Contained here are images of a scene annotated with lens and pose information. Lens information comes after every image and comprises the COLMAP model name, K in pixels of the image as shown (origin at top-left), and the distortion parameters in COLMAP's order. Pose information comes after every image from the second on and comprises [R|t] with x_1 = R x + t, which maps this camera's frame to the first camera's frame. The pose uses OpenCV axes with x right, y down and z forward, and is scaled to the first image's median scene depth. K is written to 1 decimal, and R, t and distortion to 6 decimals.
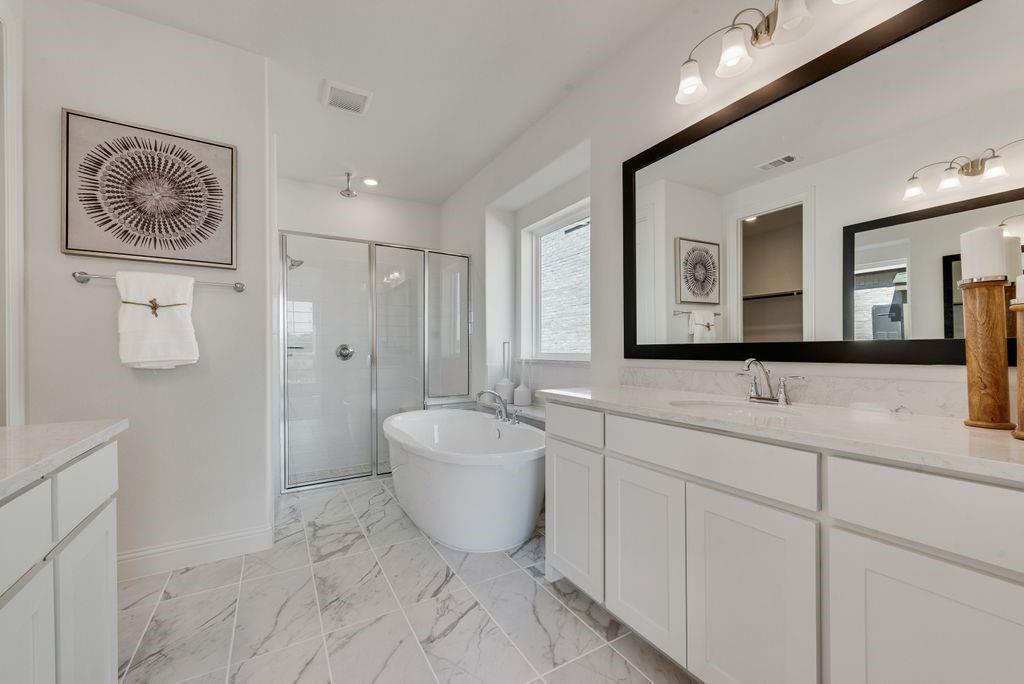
lens RADIAL K [[407.0, 0, 508.5], [0, 407.0, 350.8], [0, 0, 1]] dist [0.006145, -0.000323]
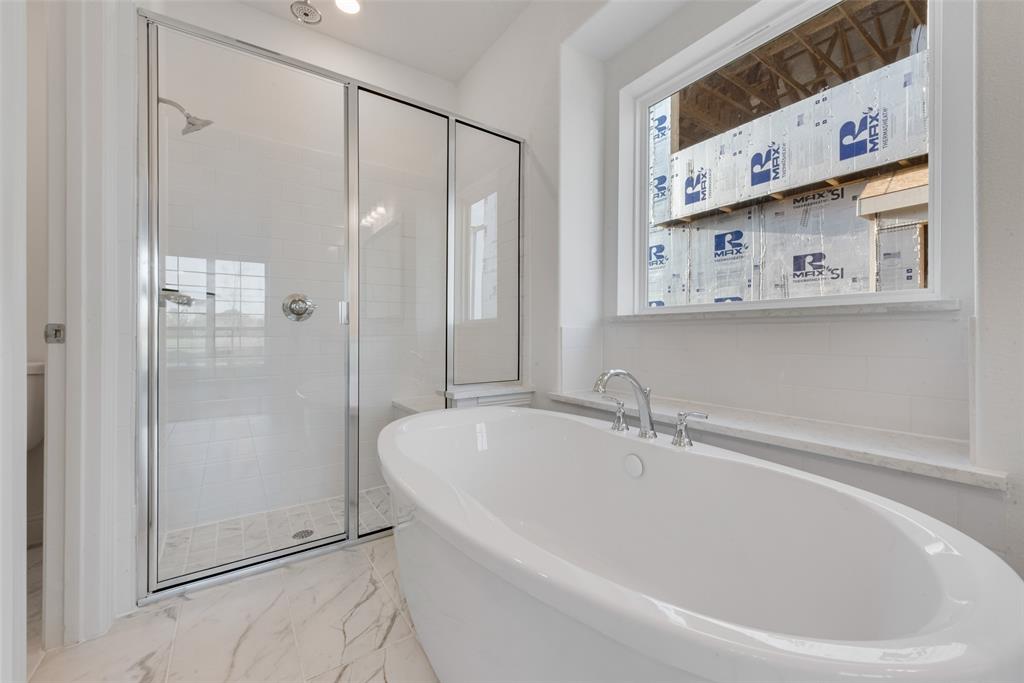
lens RADIAL K [[405.8, 0, 512.7], [0, 405.8, 336.7], [0, 0, 1]] dist [0.018050, -0.000103]
pose [[0.996984, 0.007483, 0.077243, -0.277258], [-0.007210, 0.999967, -0.003817, 0.087174], [-0.077269, 0.003249, 0.997005, 0.768353]]
